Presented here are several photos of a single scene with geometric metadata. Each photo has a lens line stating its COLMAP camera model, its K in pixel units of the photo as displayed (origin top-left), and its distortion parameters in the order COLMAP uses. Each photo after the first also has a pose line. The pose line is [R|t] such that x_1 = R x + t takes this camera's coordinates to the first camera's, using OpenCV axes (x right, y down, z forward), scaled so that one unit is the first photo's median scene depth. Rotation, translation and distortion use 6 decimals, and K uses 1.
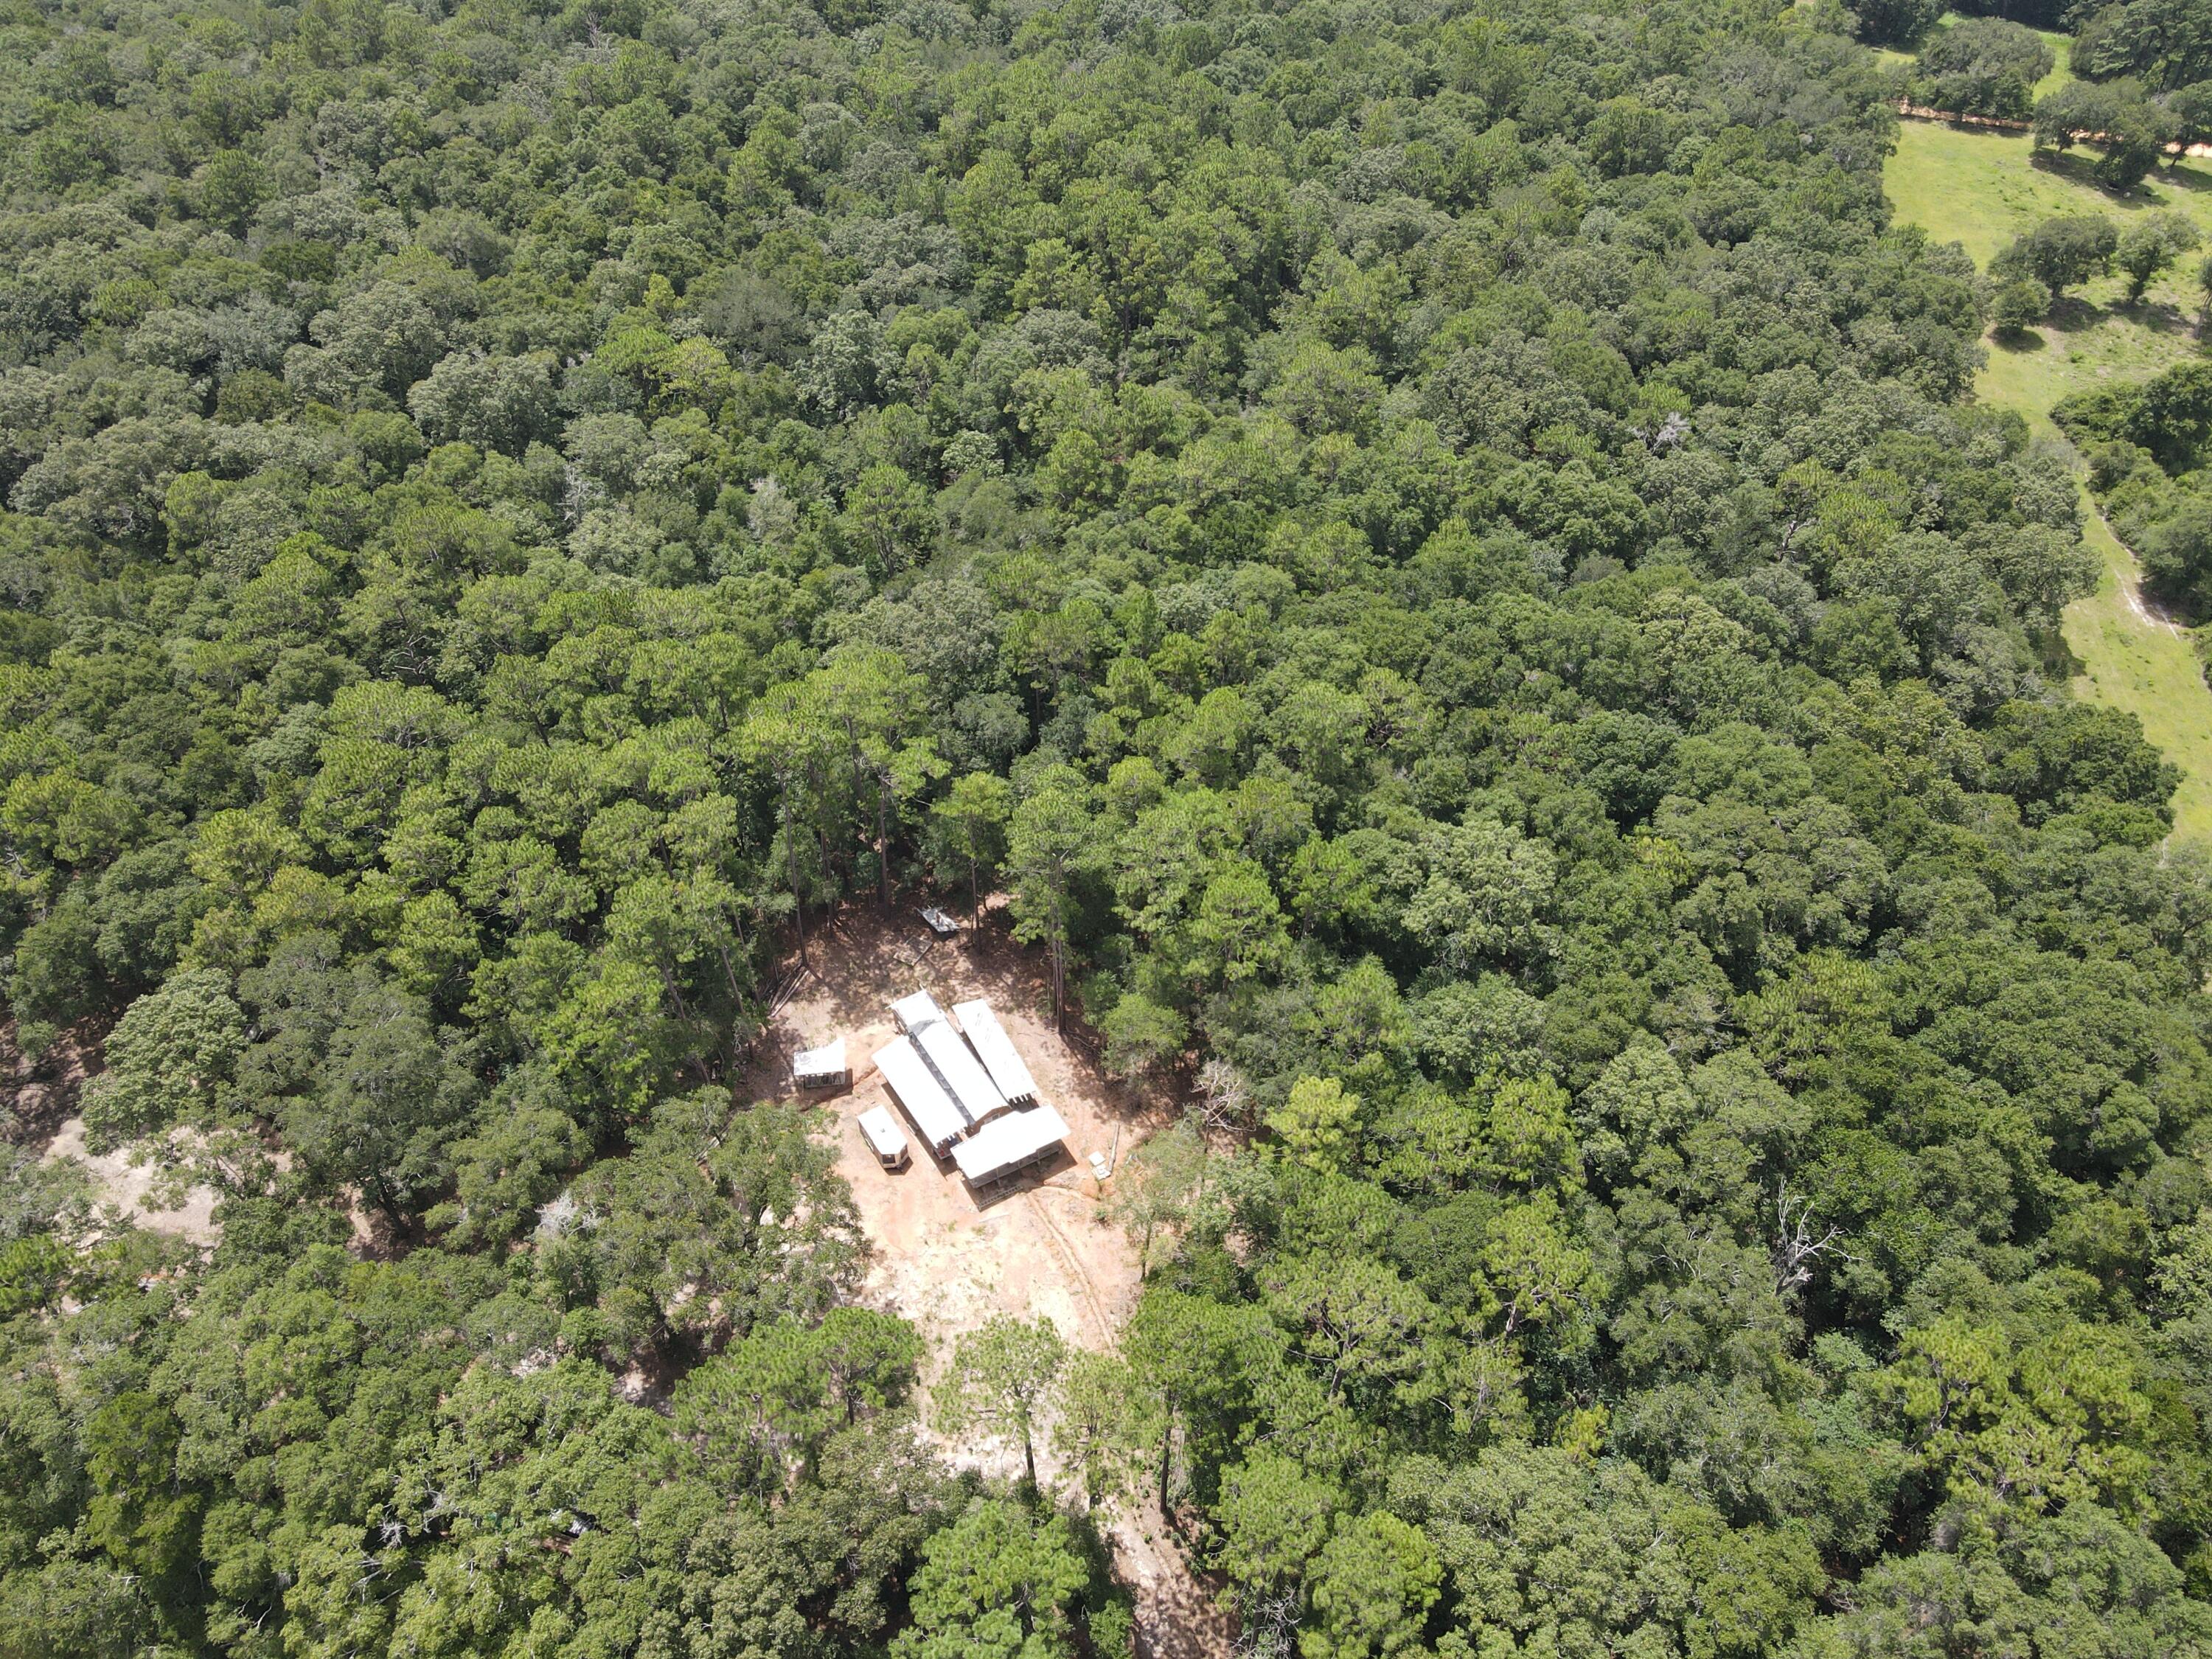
lens RADIAL K [[1618.6, 0, 1110.5], [0, 1618.6, 838.7], [0, 0, 1]] dist [0.012782, 0.001166]
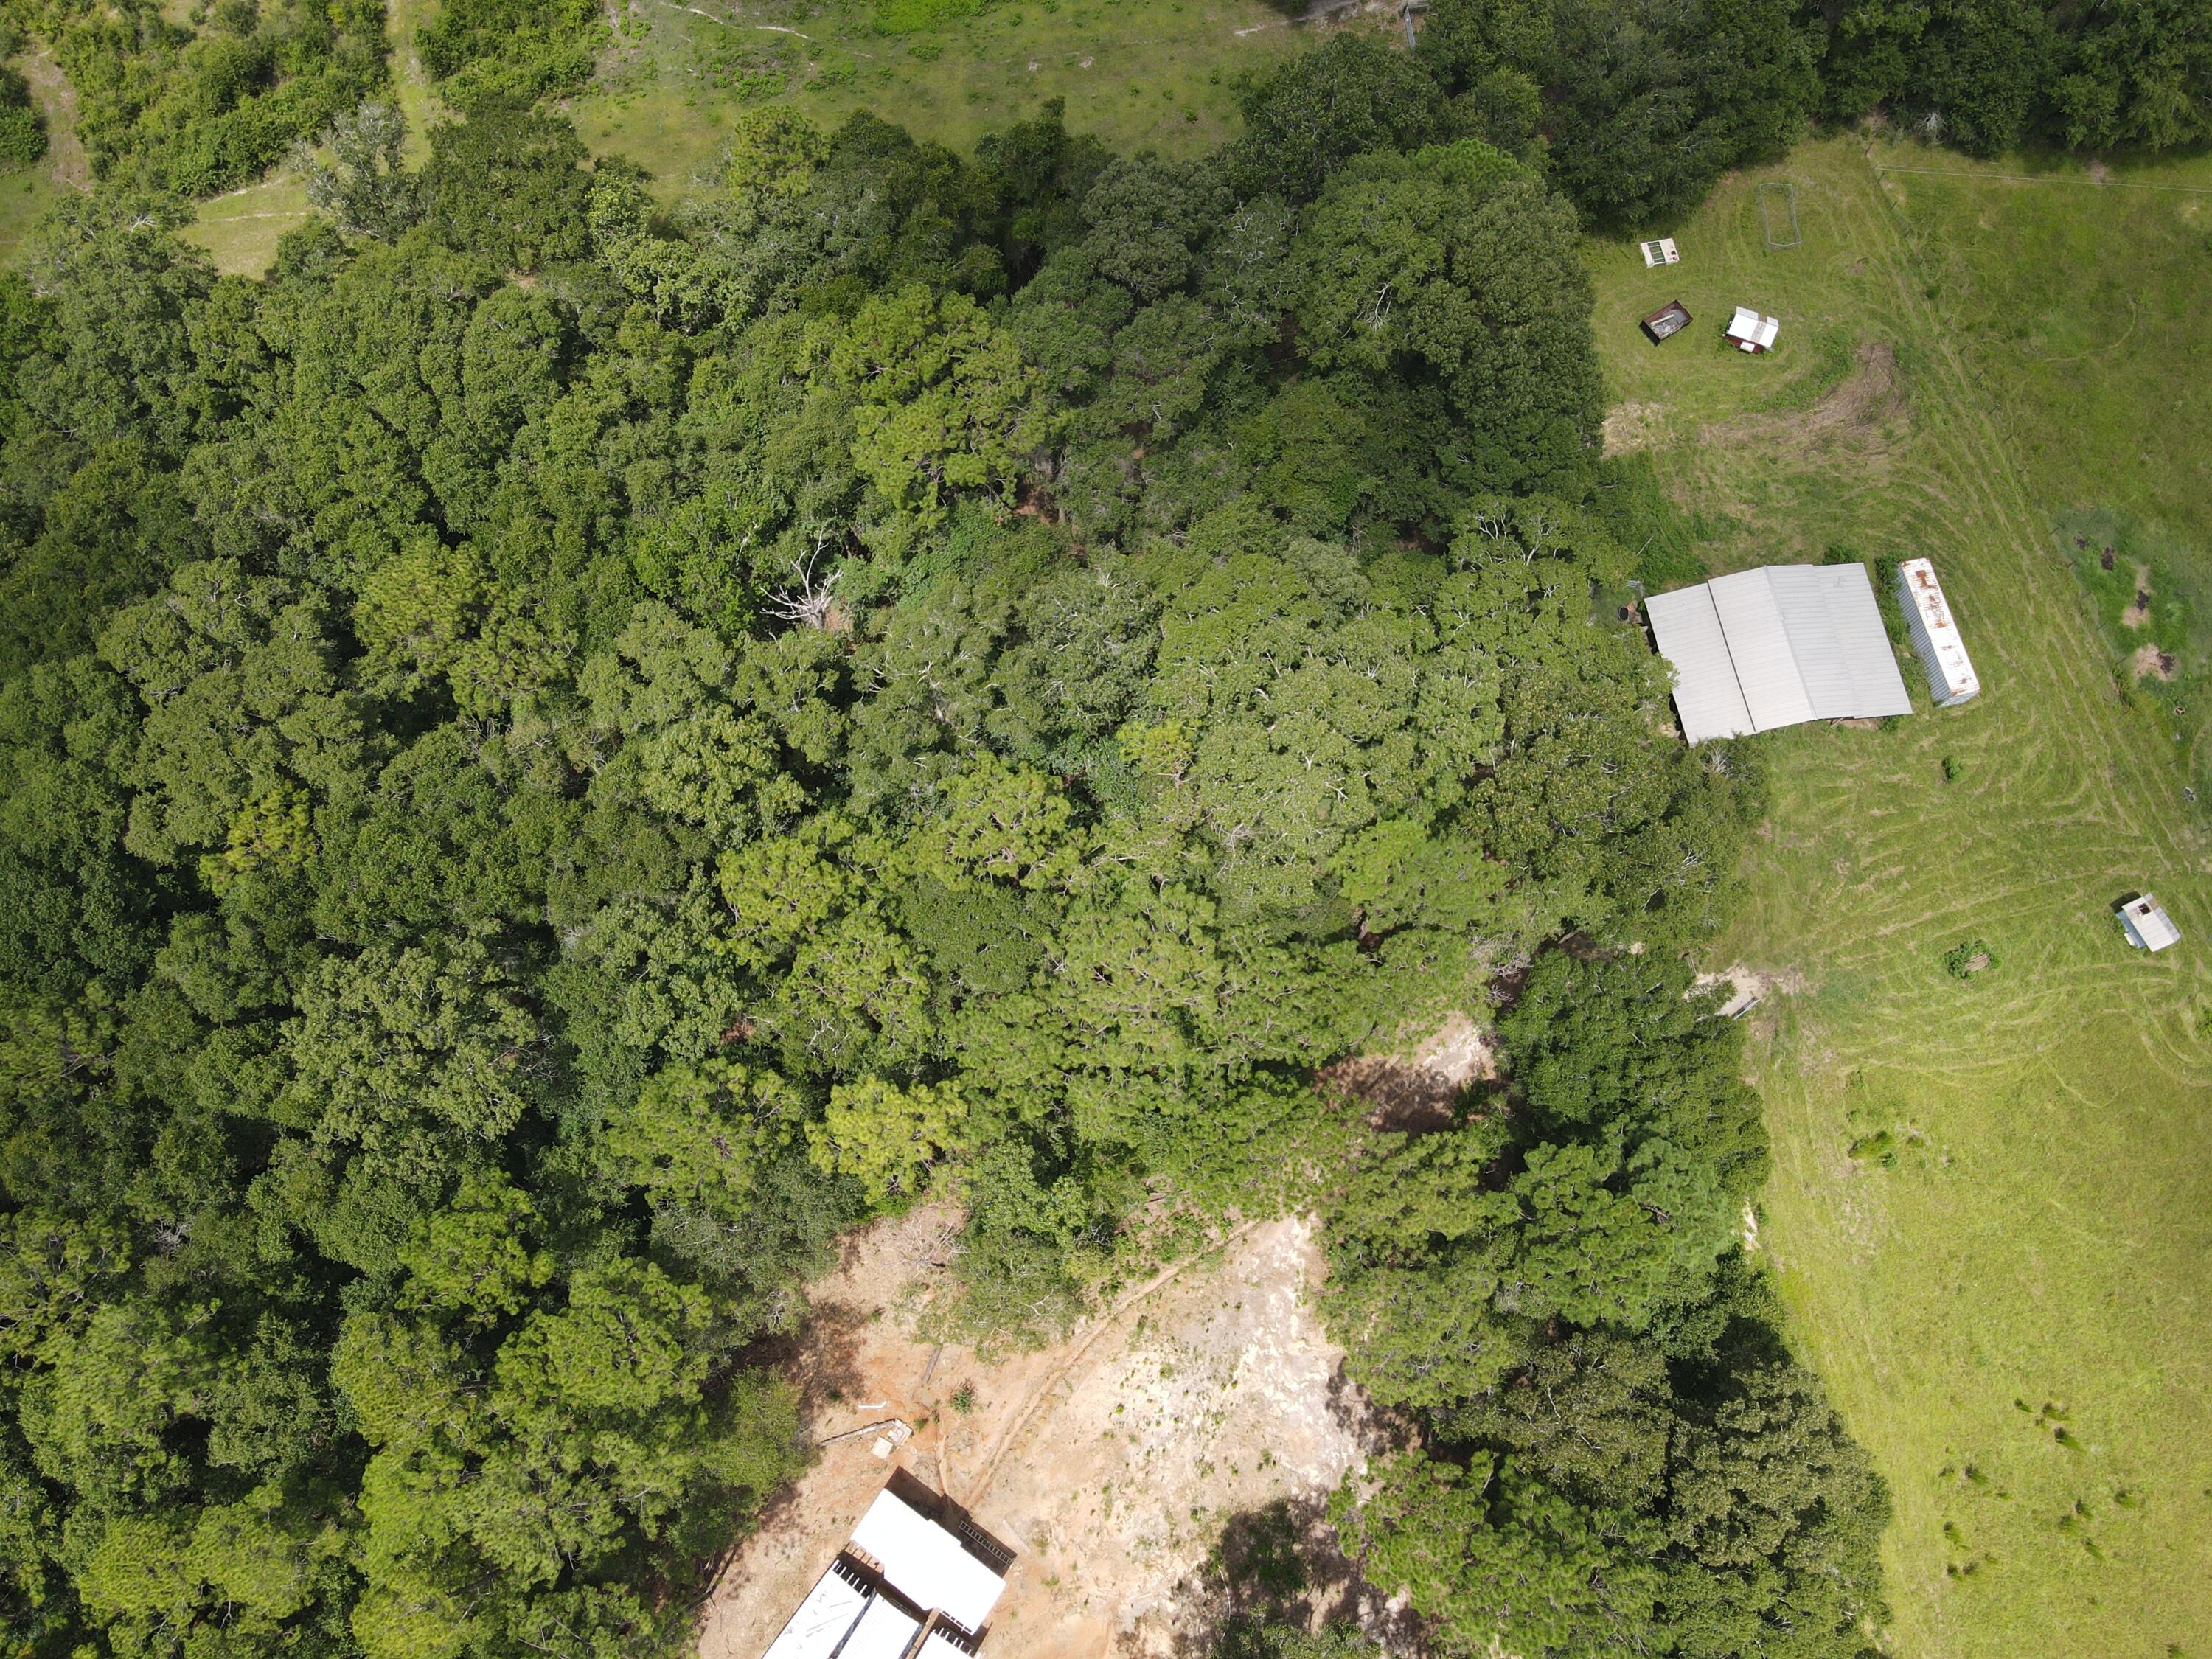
lens RADIAL K [[1630.4, 0, 1111.5], [0, 1630.4, 824.3], [0, 0, 1]] dist [0.021630, 0.004431]
pose [[-0.414517, -0.874746, 0.250989, 0.011557], [0.636053, -0.081232, 0.767357, -0.354314], [-0.650854, 0.477725, 0.590057, 0.394984]]
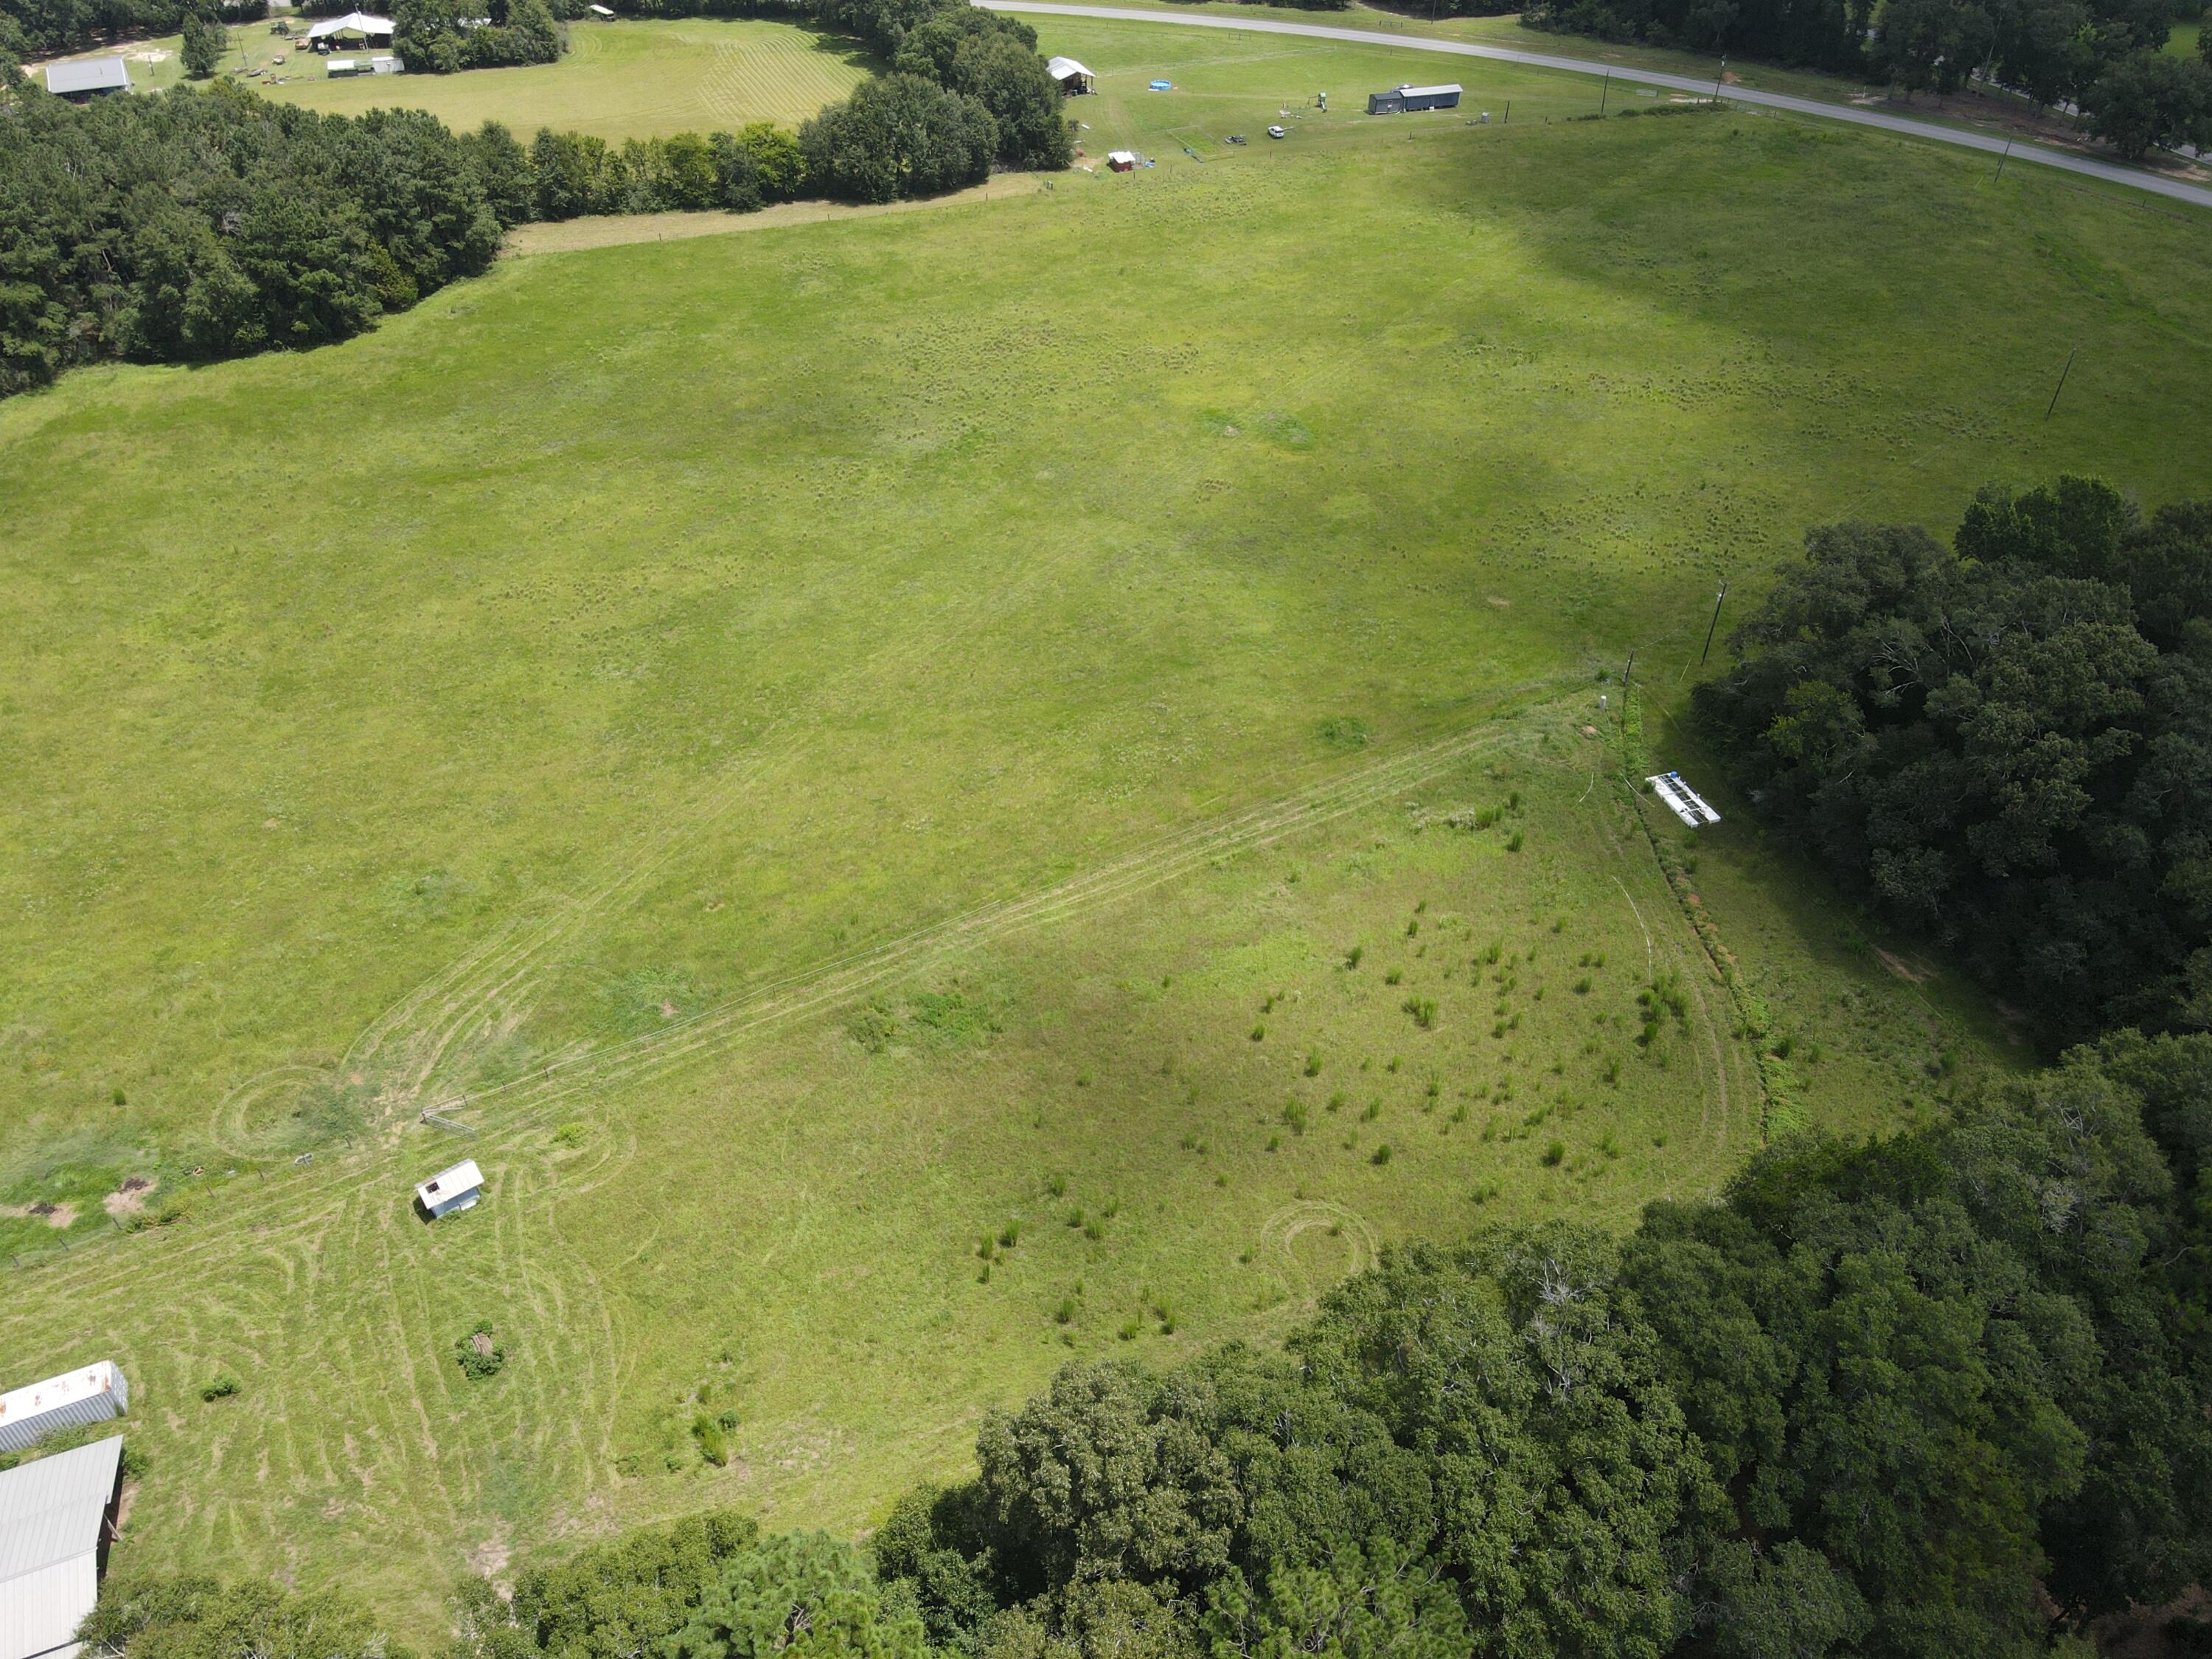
lens RADIAL K [[1628.9, 0, 1106.0], [0, 1628.9, 829.5], [0, 0, 1]] dist [-0.005124, 0.038244]
pose [[-0.799771, 0.369274, -0.473290, 0.012055], [-0.428978, 0.199959, 0.880905, -0.168635], [0.419934, 0.907553, -0.001511, 0.580166]]
